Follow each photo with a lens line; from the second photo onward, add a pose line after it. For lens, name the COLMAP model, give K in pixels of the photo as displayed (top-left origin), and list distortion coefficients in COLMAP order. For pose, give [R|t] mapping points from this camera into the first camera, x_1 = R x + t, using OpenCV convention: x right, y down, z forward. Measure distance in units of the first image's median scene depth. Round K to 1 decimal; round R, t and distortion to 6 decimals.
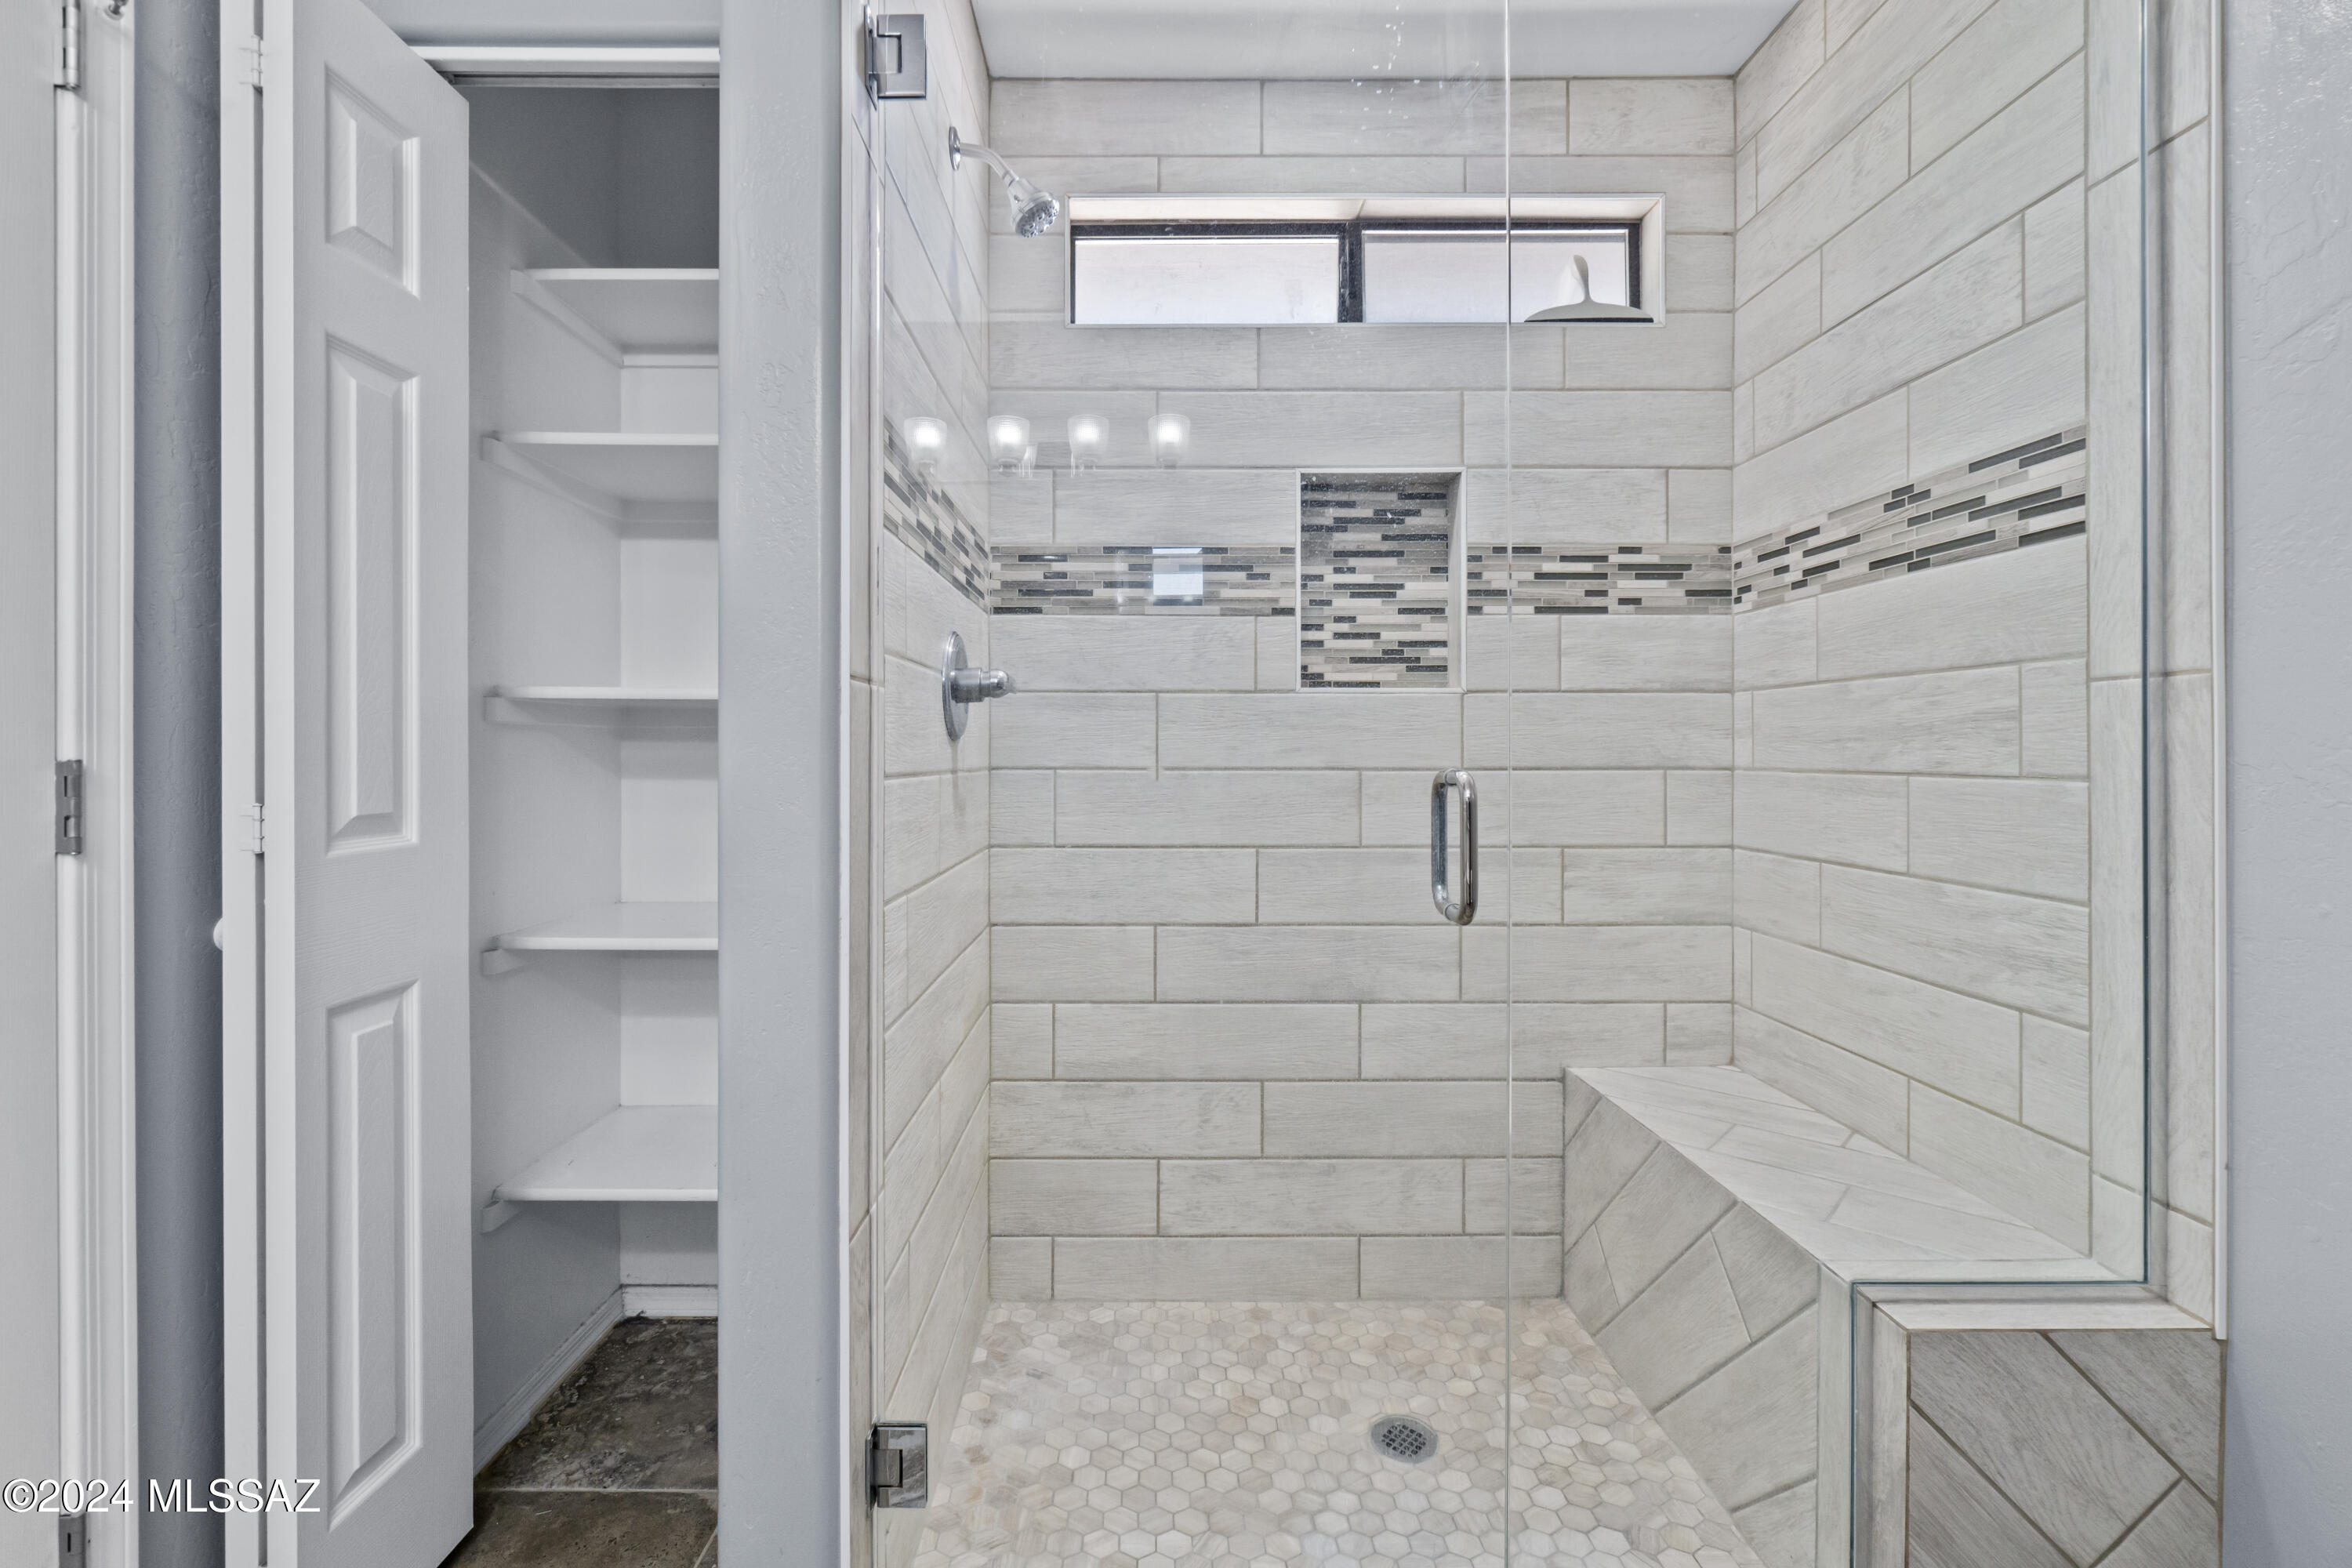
lens RADIAL K [[1033.6, 0, 1168.1], [0, 1033.6, 753.3], [0, 0, 1]] dist [-0.004073, 0.004295]
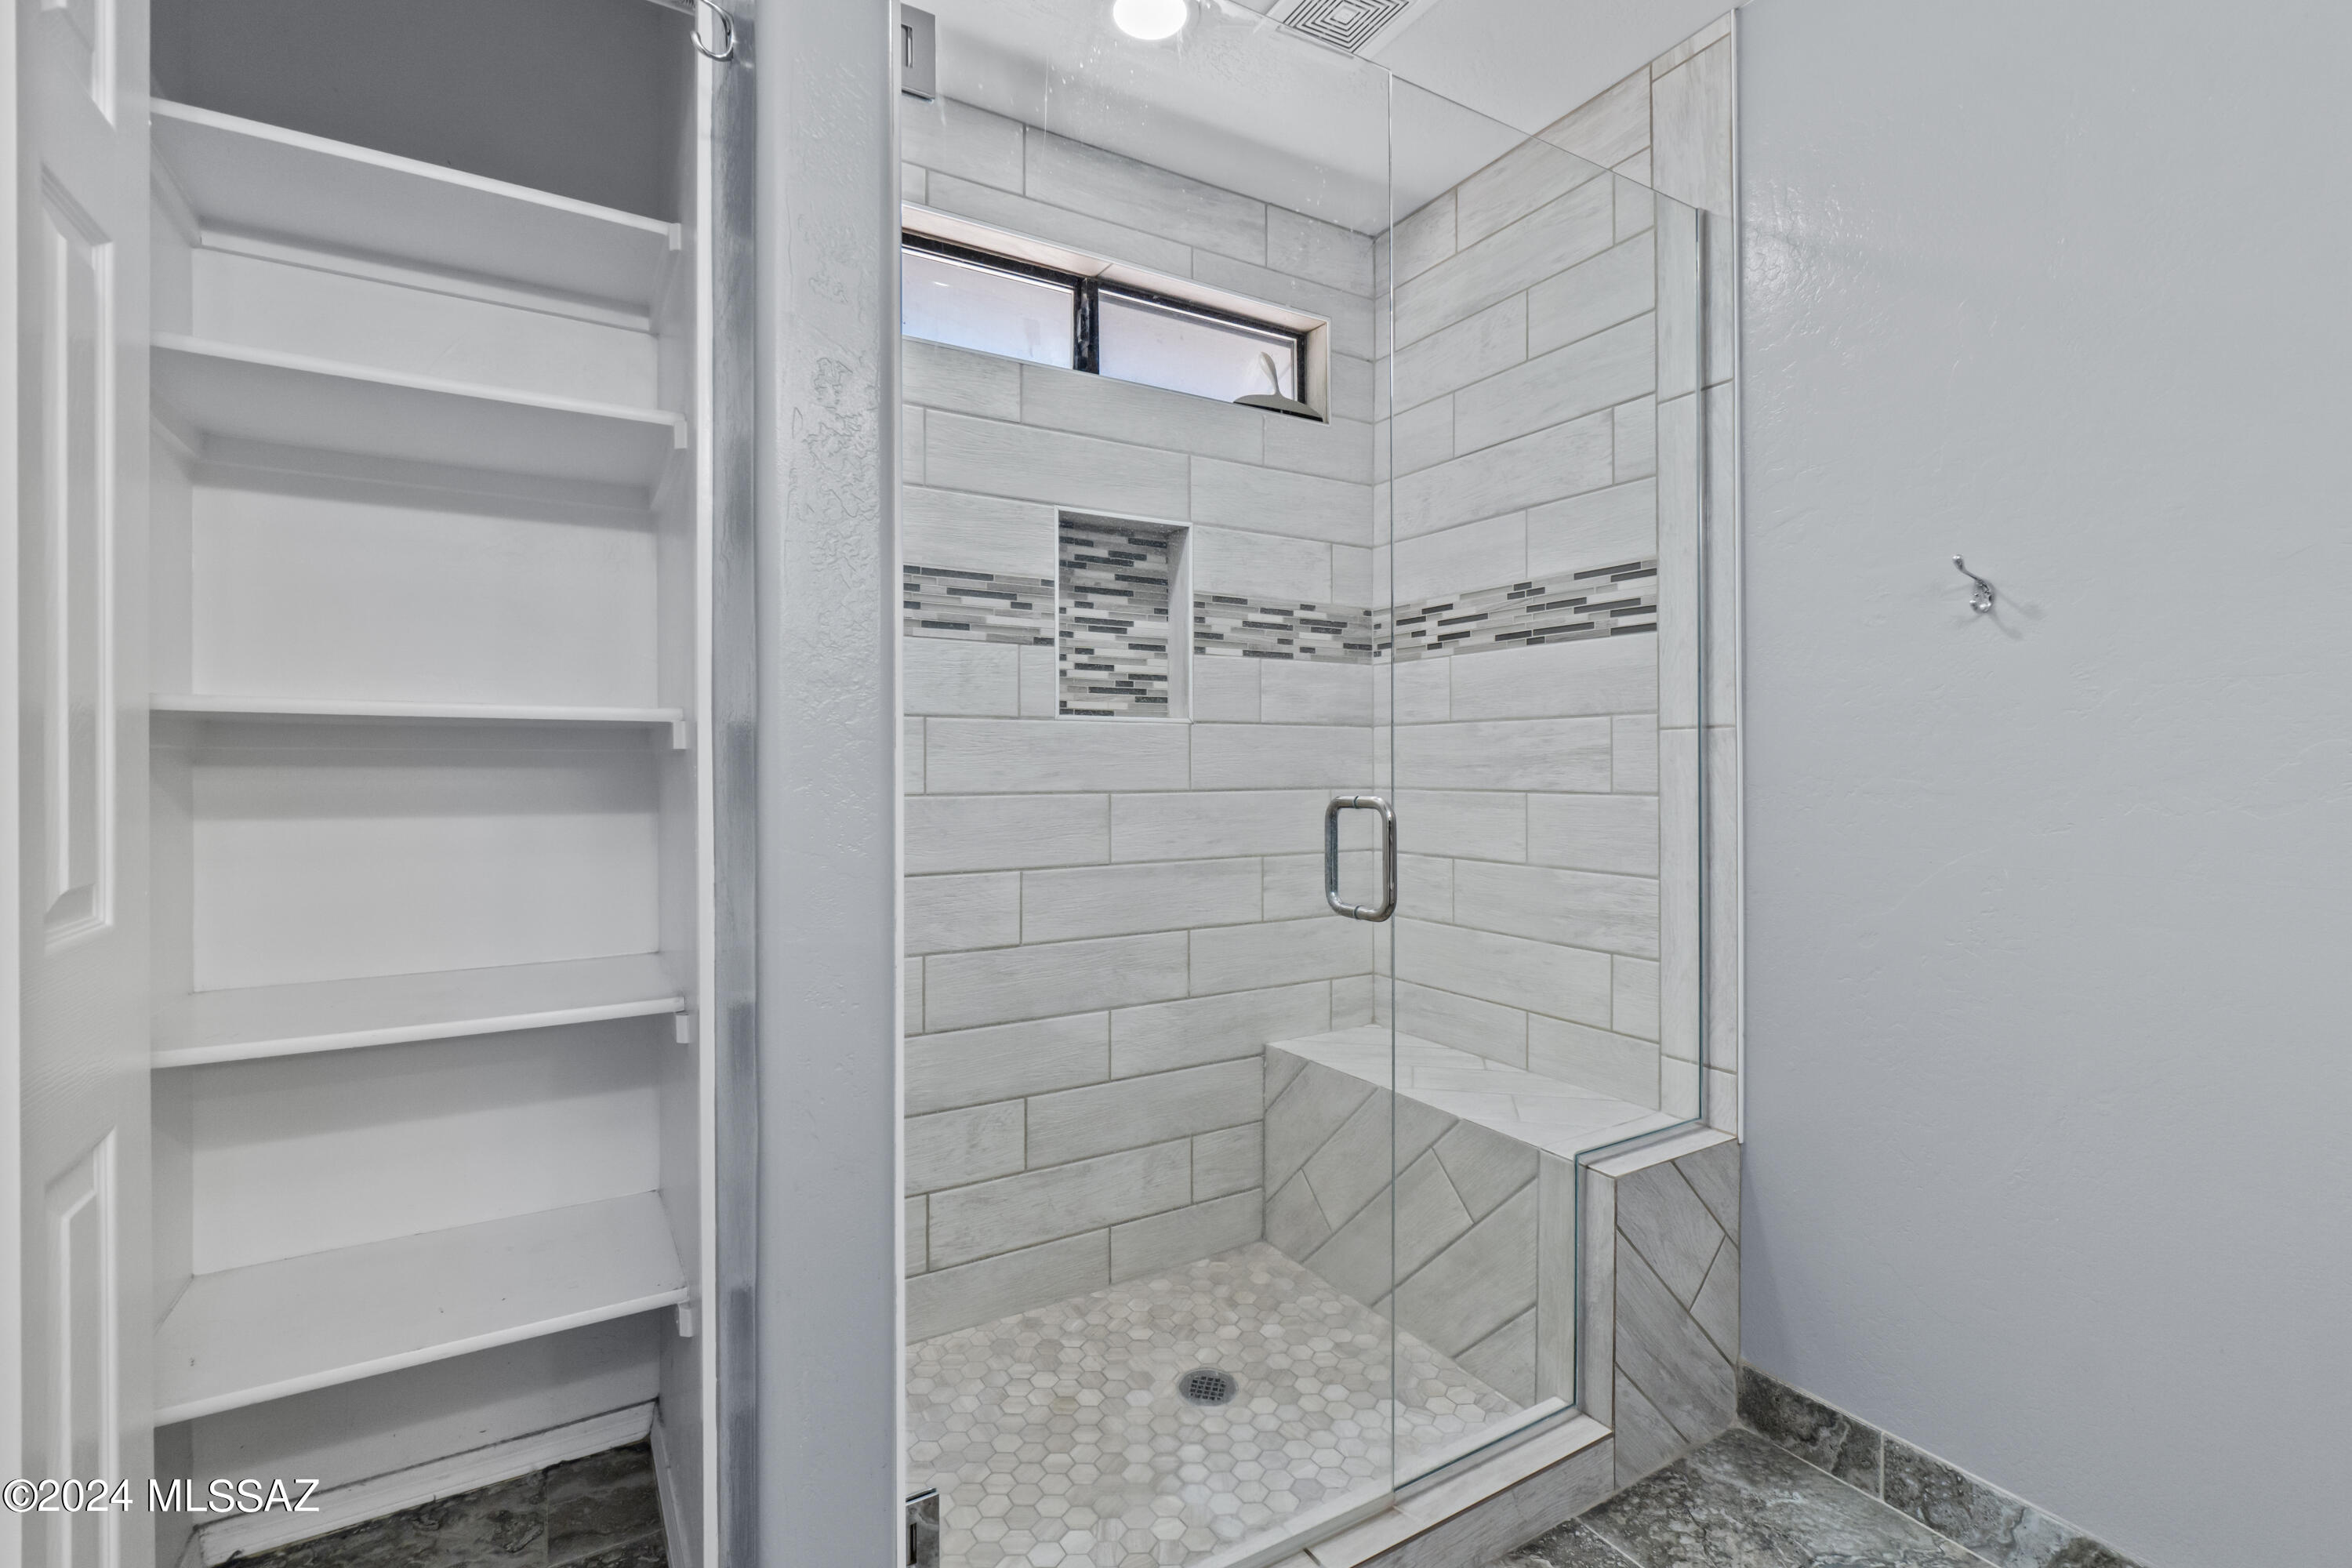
lens RADIAL K [[1043.5, 0, 1166.3], [0, 1043.5, 767.7], [0, 0, 1]] dist [-0.001806, 0.000702]
pose [[0.861150, -0.002096, 0.508346, -0.398036], [0.002339, 0.999997, 0.000162, -0.012697], [-0.508345, 0.001050, 0.861153, 0.043476]]
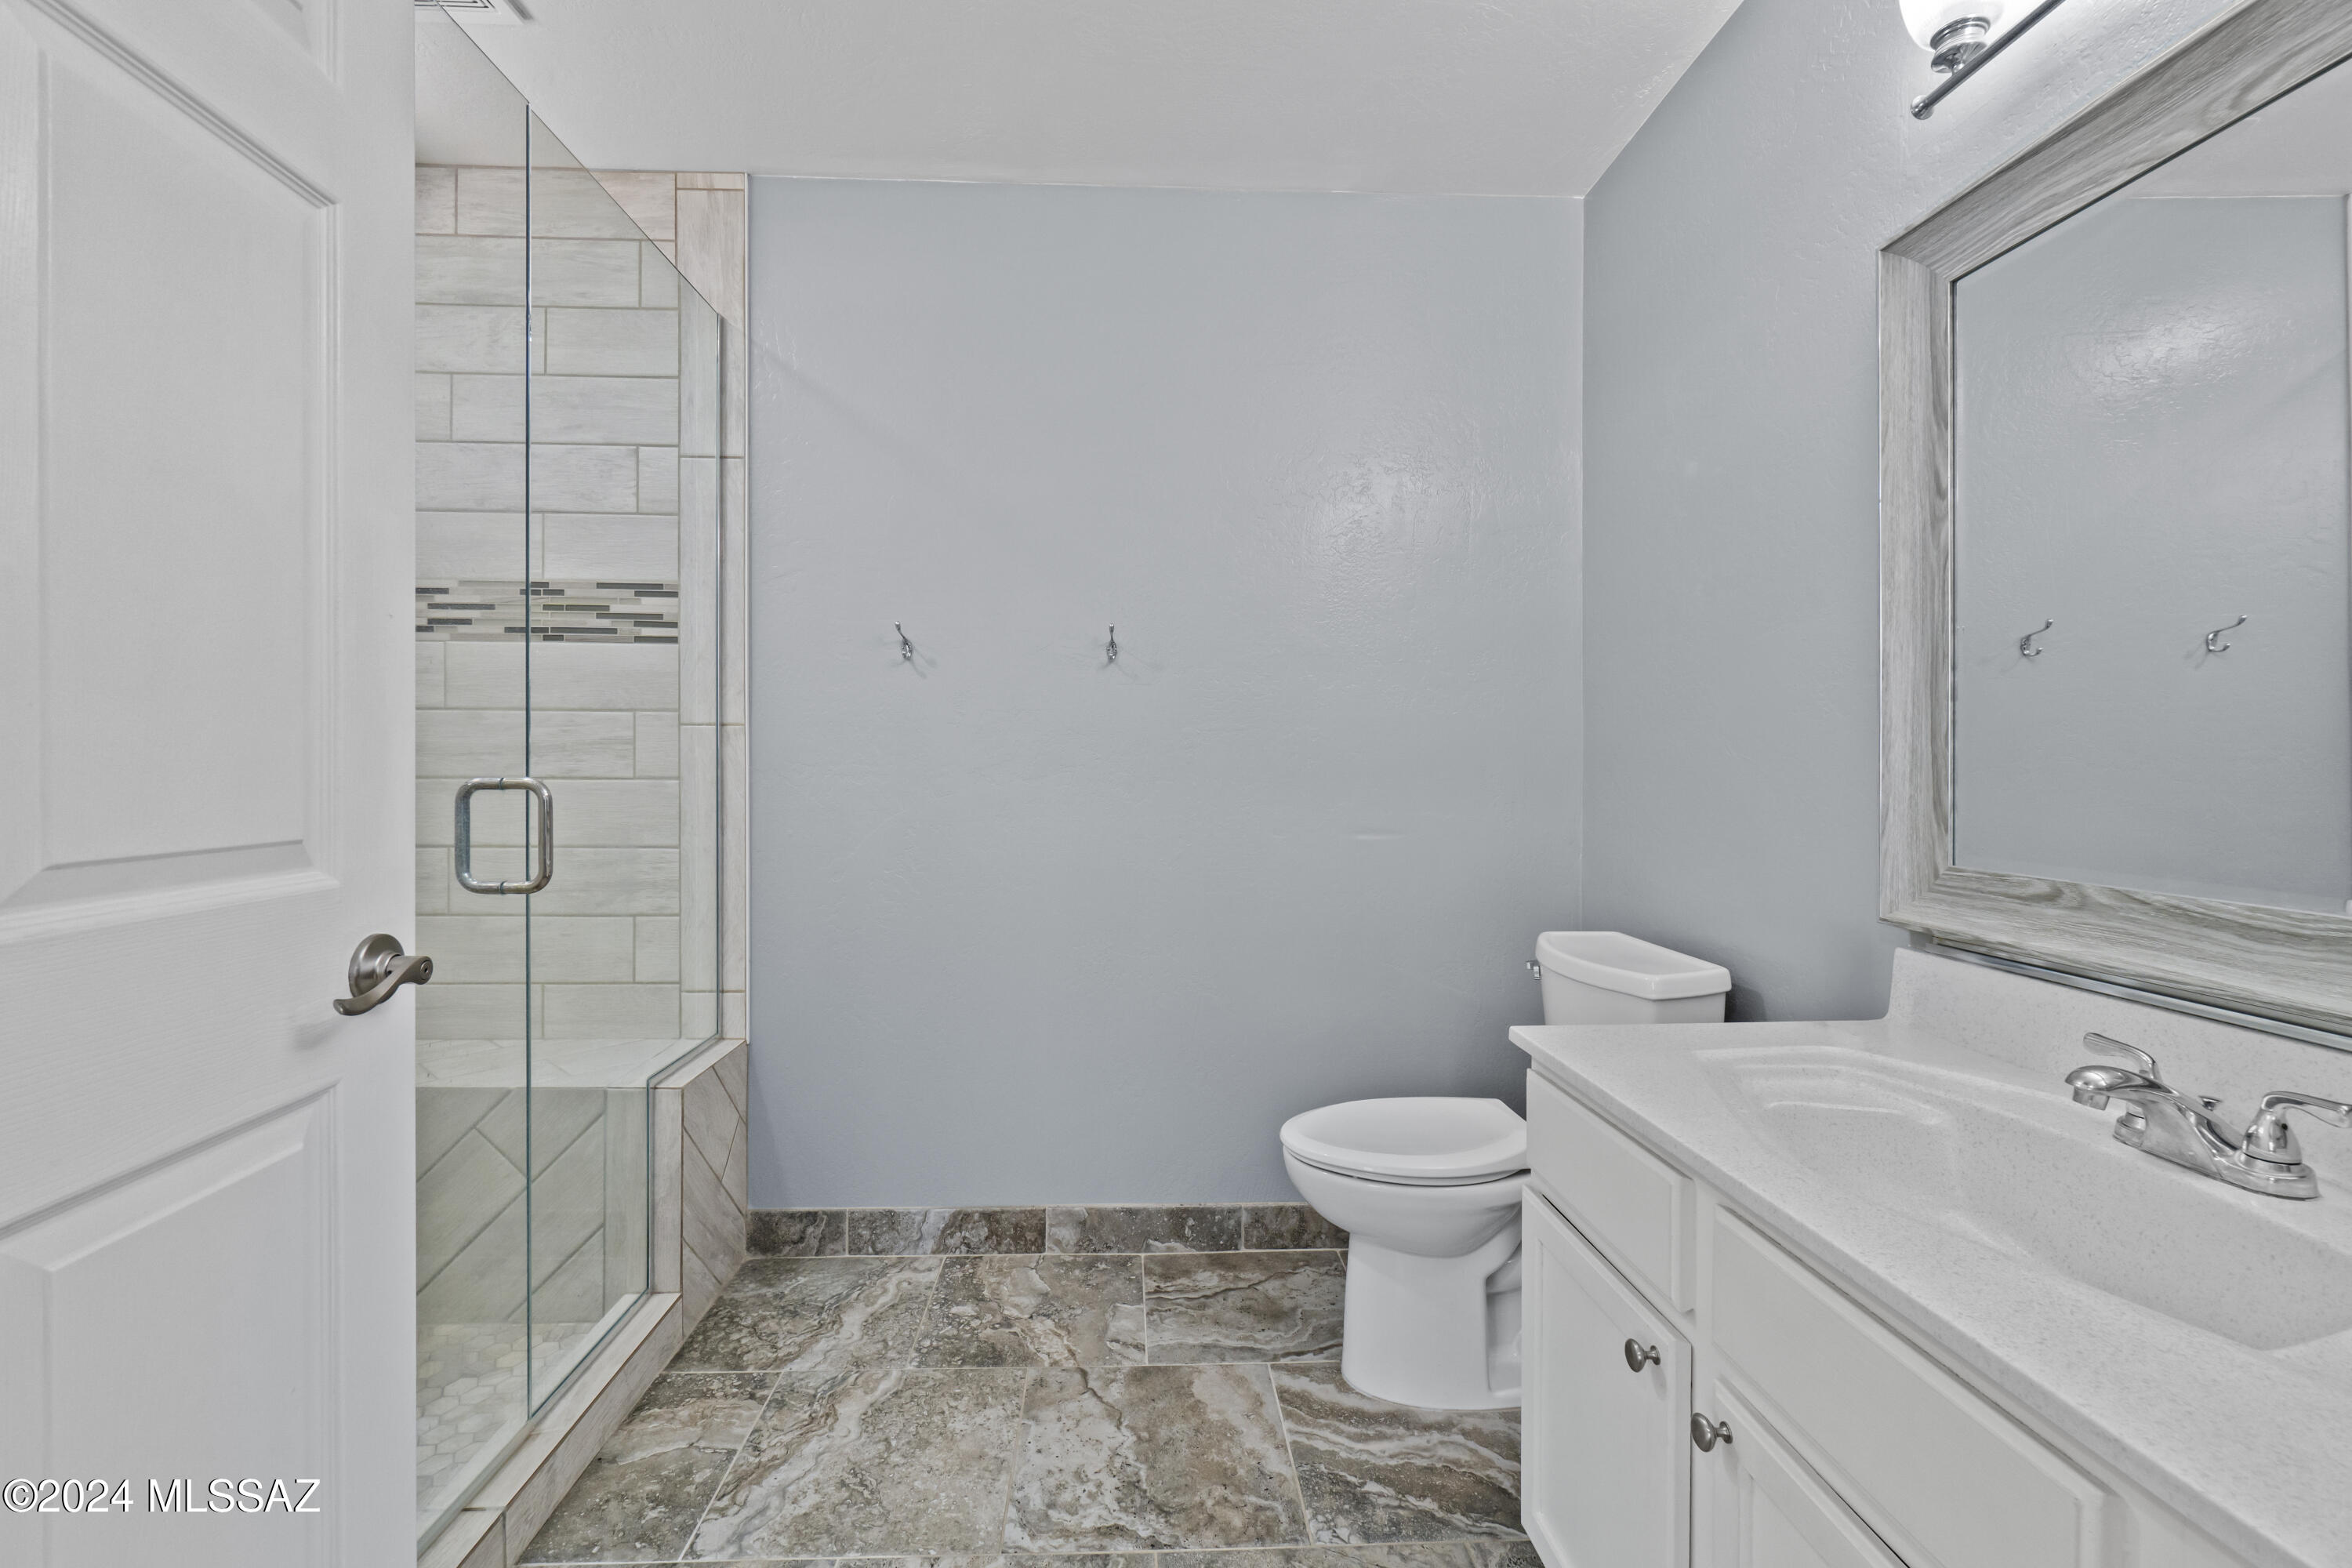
lens RADIAL K [[1011.3, 0, 1169.1], [0, 1011.3, 772.6], [0, 0, 1]] dist [-0.004405, 0.000356]
pose [[-0.044079, -0.007746, 0.998998, -0.742763], [-0.003378, 0.999965, 0.007605, -0.001690], [-0.999022, -0.003040, -0.044104, 0.168335]]
